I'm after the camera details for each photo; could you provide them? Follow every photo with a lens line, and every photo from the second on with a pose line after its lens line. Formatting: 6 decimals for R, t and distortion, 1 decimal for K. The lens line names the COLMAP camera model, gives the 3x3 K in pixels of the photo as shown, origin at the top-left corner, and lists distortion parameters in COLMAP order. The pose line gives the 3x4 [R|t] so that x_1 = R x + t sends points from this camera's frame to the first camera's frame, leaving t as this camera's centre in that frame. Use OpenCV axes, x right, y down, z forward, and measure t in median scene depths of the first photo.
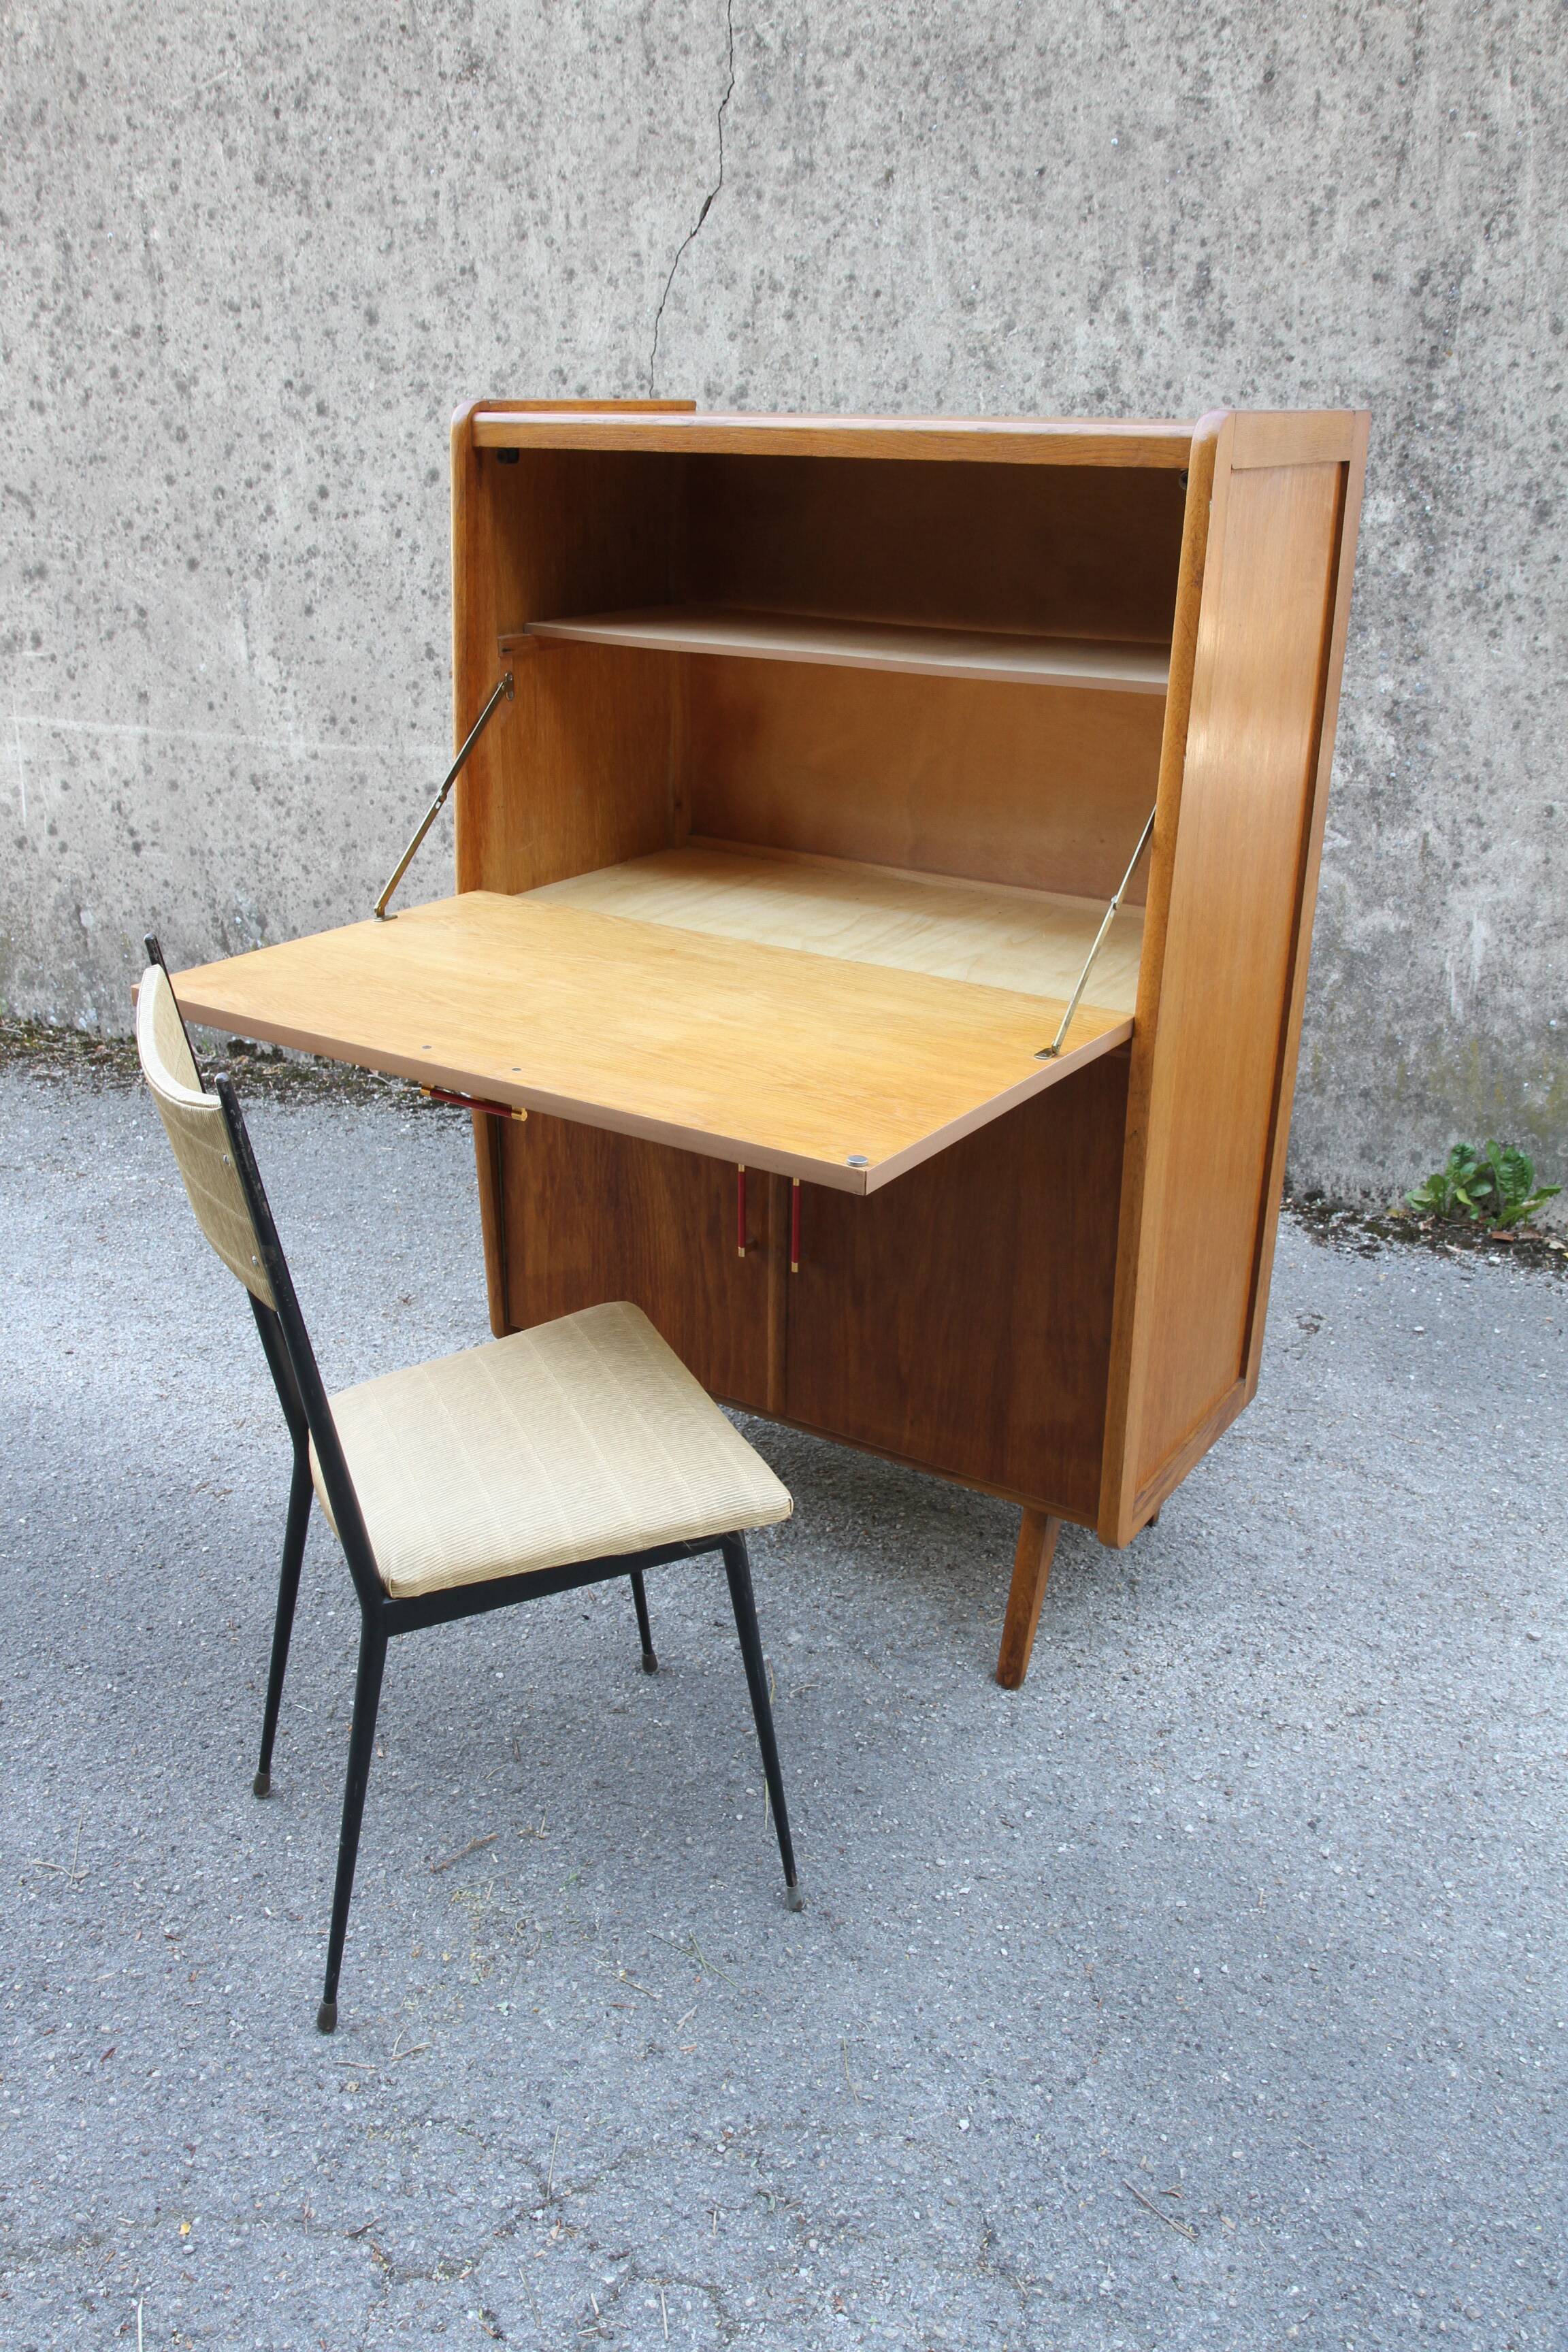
lens RADIAL K [[1921.2, 0, 759.1], [0, 1921.2, 1190.0], [0, 0, 1]] dist [-0.087955, 0.117791]
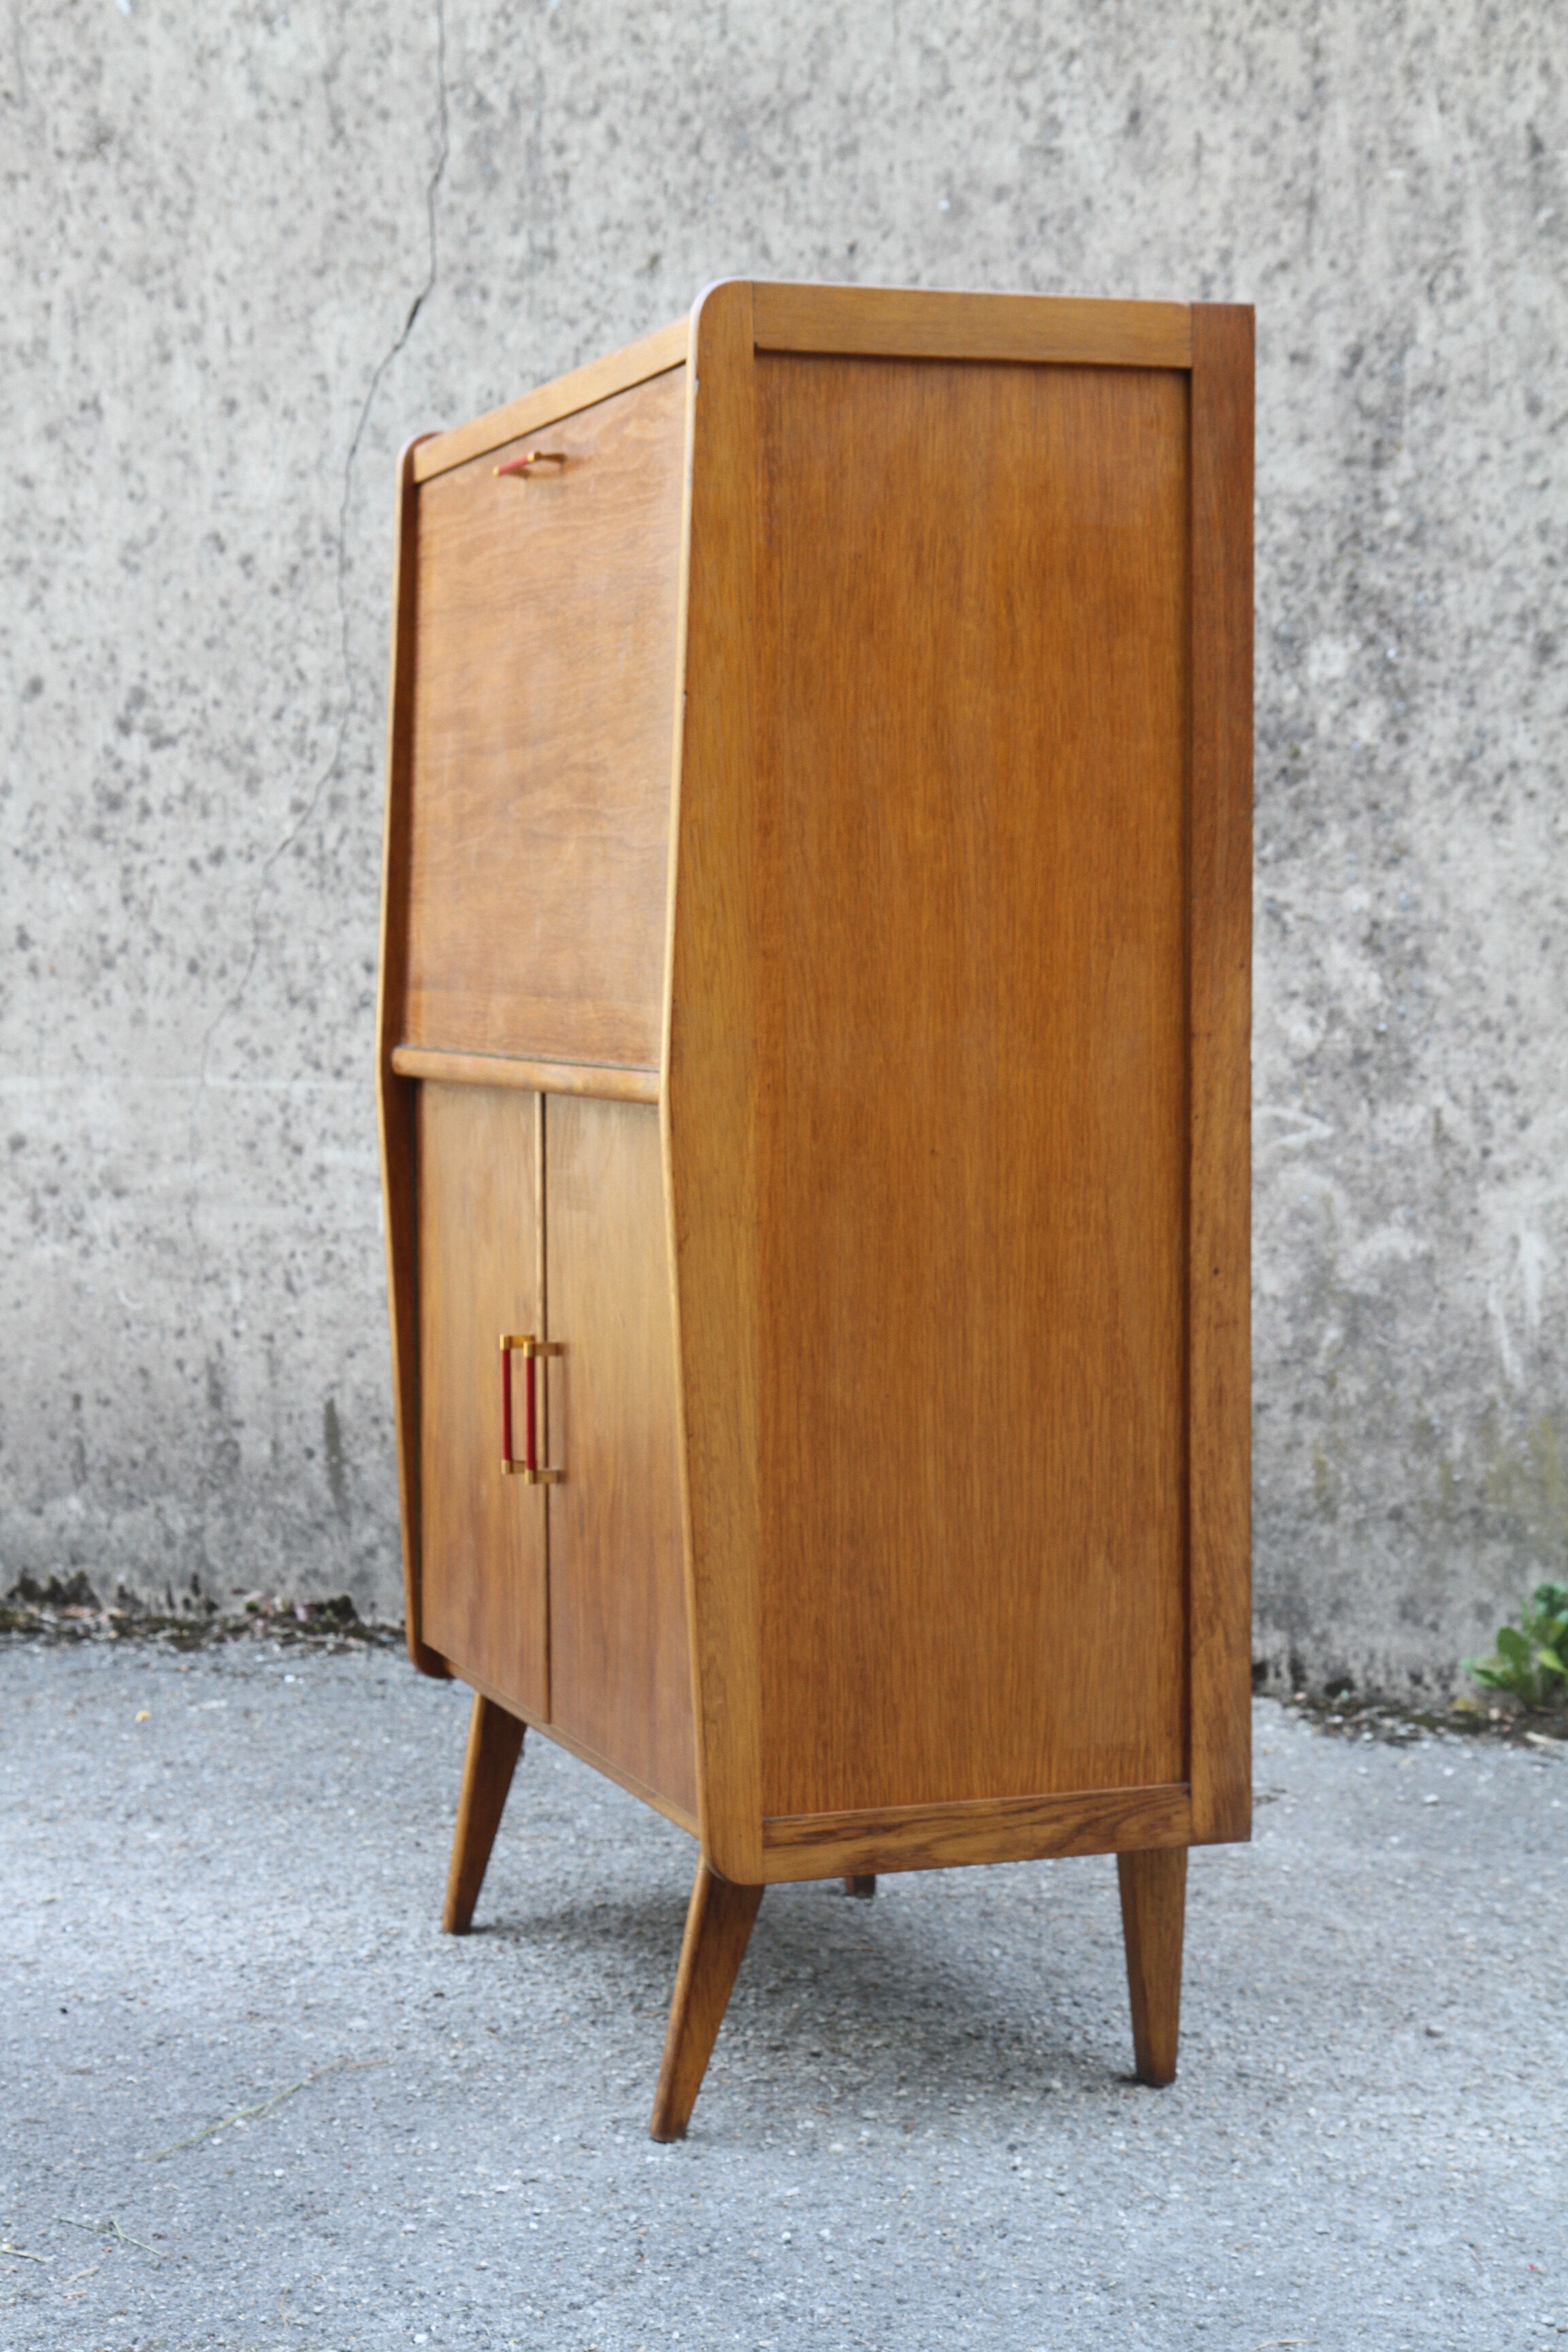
lens RADIAL K [[3928.3, 0, 763.0], [0, 3928.3, 1211.3], [0, 0, 1]] dist [0.174374, 0.271774]
pose [[0.999508, -0.008370, -0.030216, 0.148269], [-0.001630, 0.948529, -0.316686, 0.286607], [0.031312, 0.316579, 0.948049, -0.325516]]
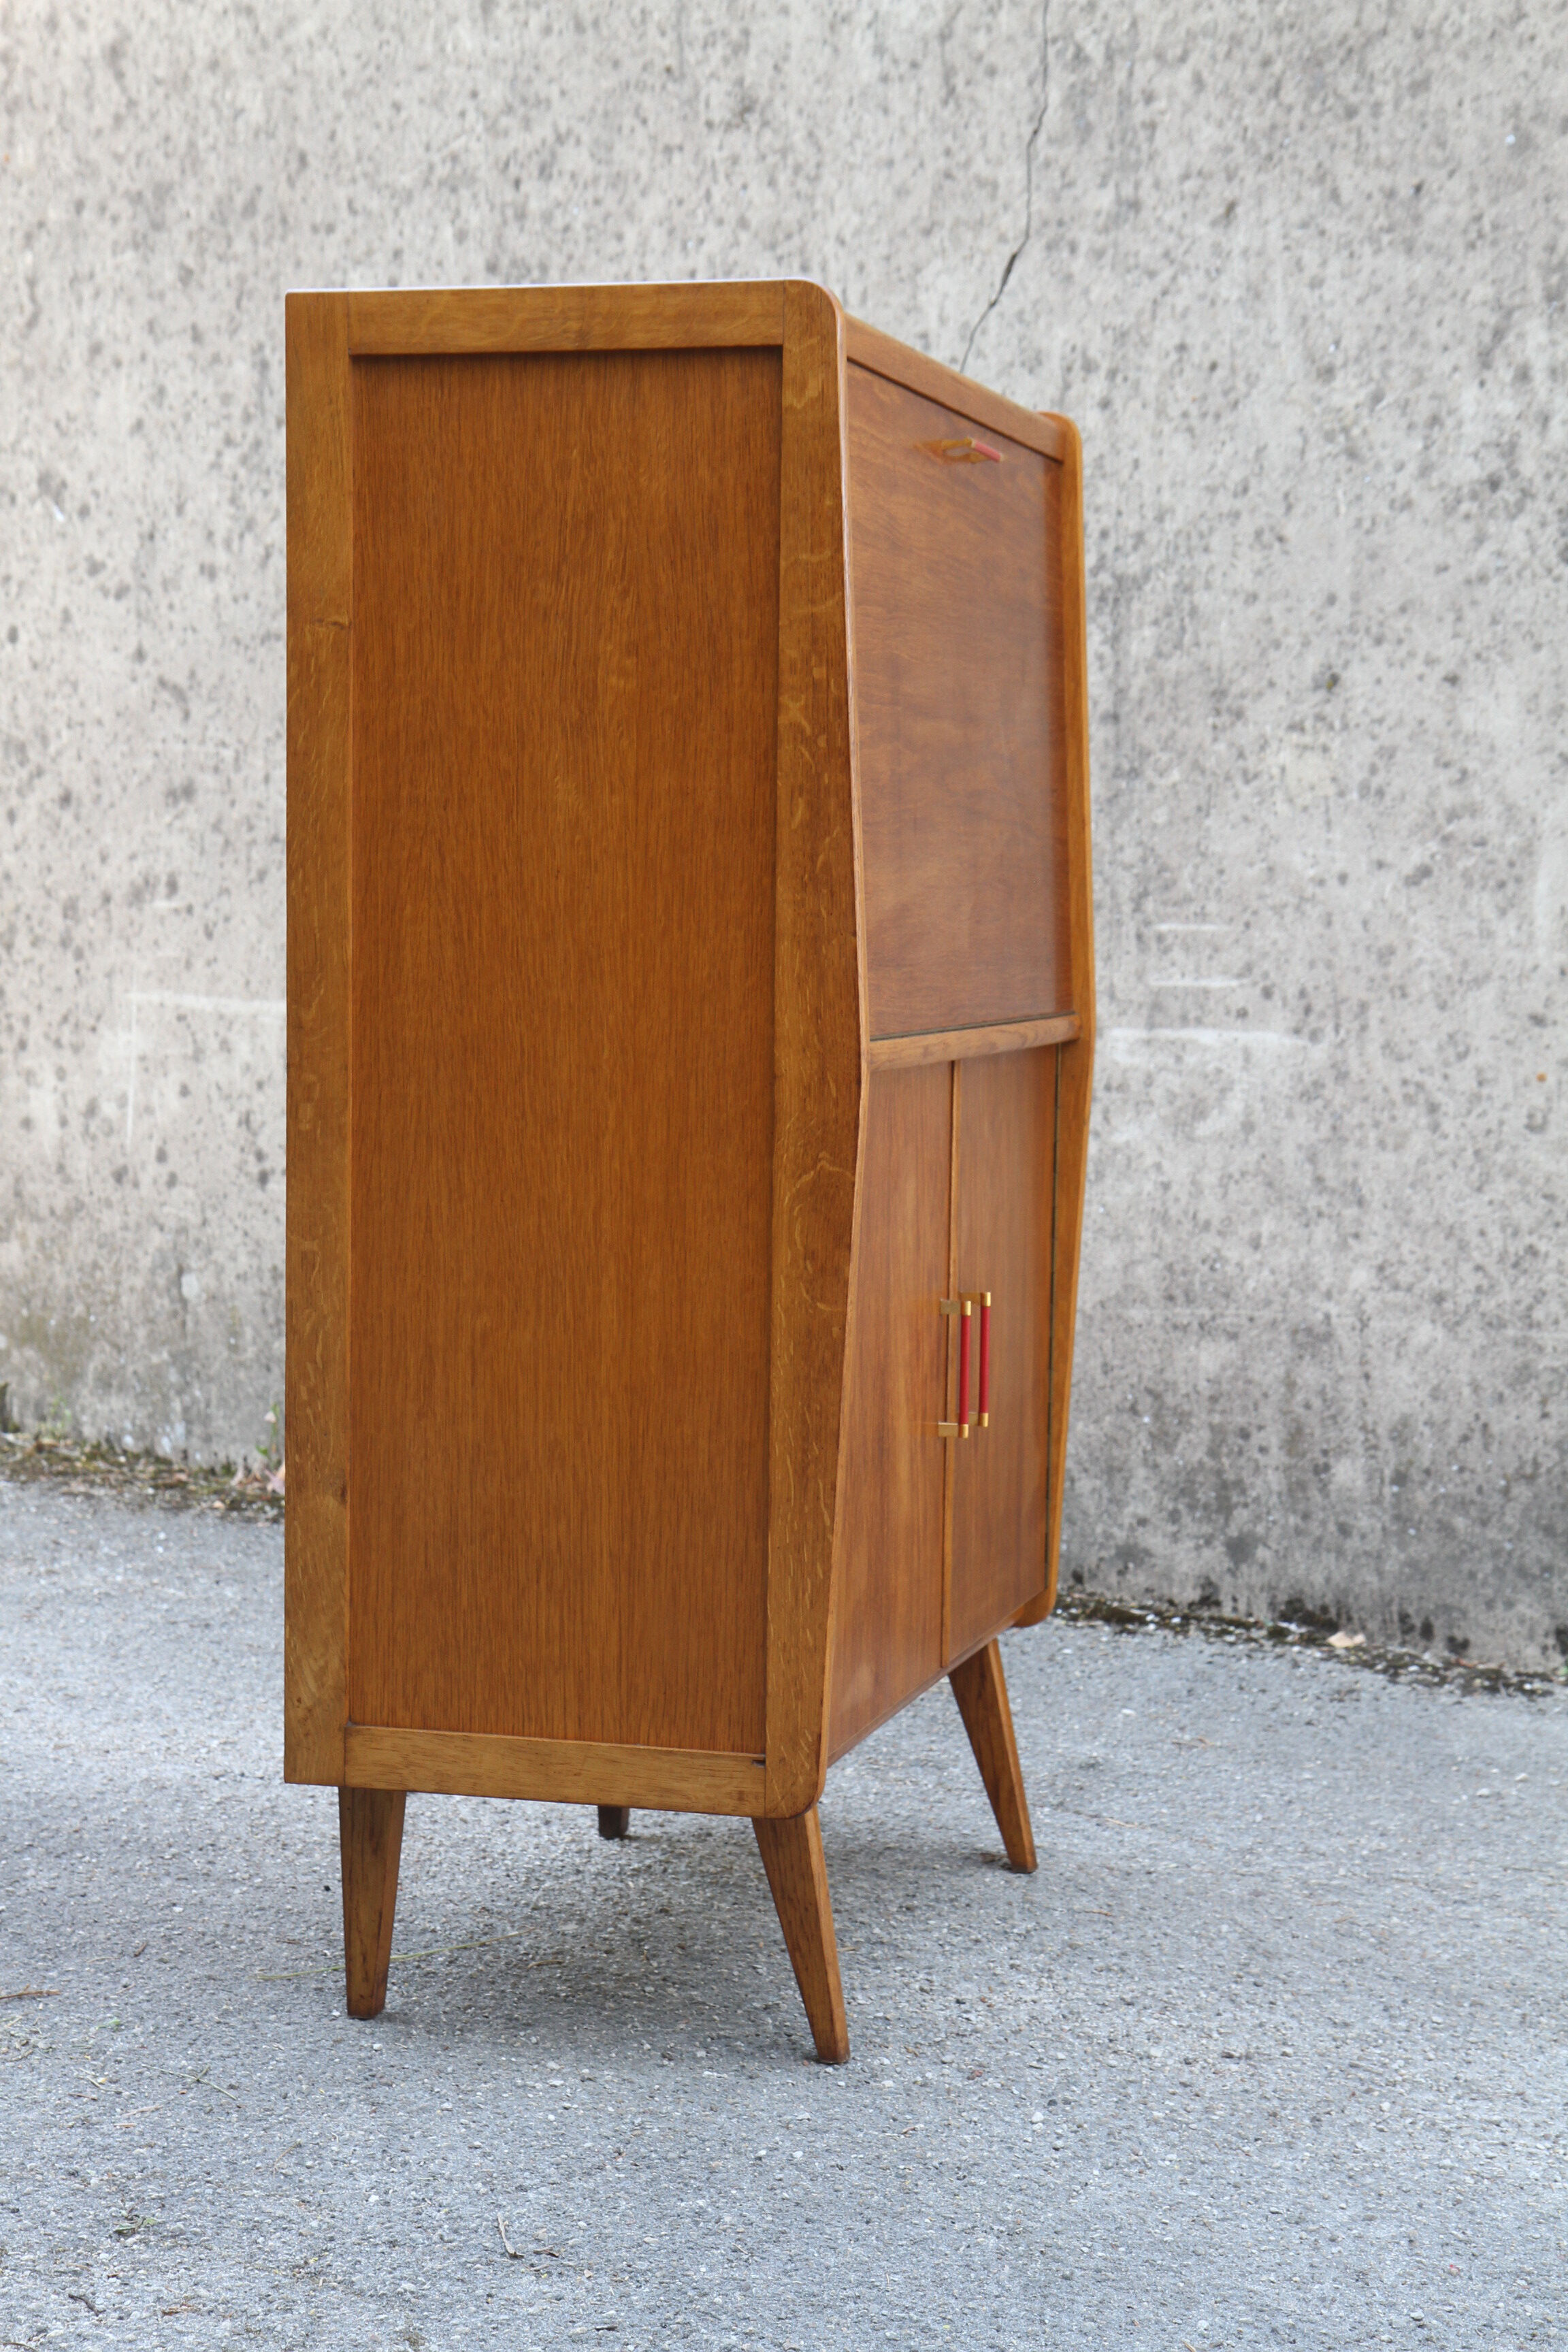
lens RADIAL K [[4135.2, 0, 748.4], [0, 4135.2, 1228.0], [0, 0, 1]] dist [0.169900, 0.454781]
pose [[0.941997, 0.038046, -0.333458, 0.426233], [-0.136531, 0.951069, -0.277178, 0.287955], [0.306596, 0.306628, 0.901098, -0.361376]]
